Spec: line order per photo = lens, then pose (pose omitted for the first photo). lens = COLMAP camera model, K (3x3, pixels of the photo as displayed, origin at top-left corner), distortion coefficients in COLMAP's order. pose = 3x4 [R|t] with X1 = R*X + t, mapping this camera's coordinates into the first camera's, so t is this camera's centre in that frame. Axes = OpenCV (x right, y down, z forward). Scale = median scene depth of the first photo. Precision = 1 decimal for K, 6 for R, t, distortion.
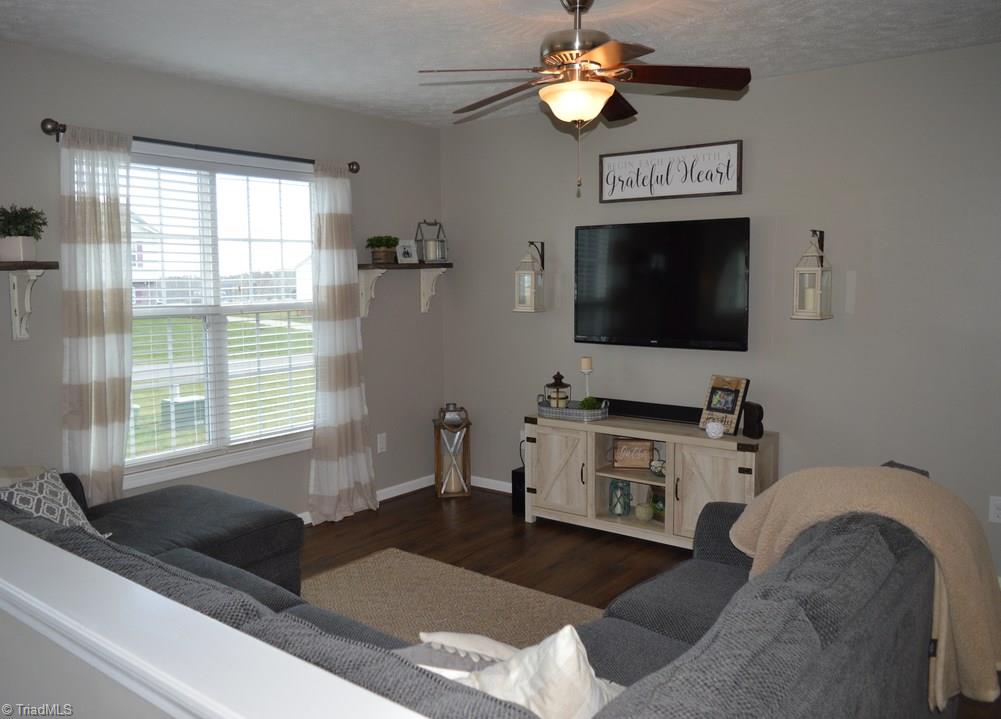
lens RADIAL K [[833.7, 0, 502.1], [0, 833.7, 355.7], [0, 0, 1]] dist [-0.005072, -0.000942]
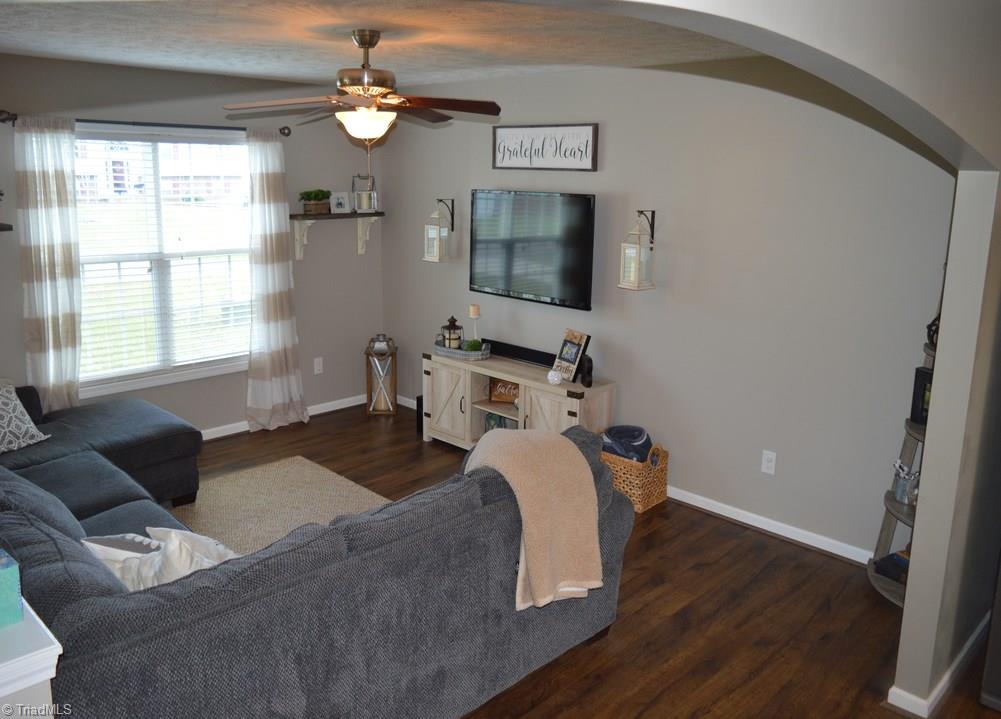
lens RADIAL K [[841.3, 0, 504.5], [0, 841.3, 351.1], [0, 0, 1]] dist [-0.004451, -0.000330]
pose [[0.991877, 0.052601, -0.115815, 0.281895], [-0.038455, 0.991888, 0.121155, -0.078246], [0.121248, -0.115717, 0.985854, -0.154492]]
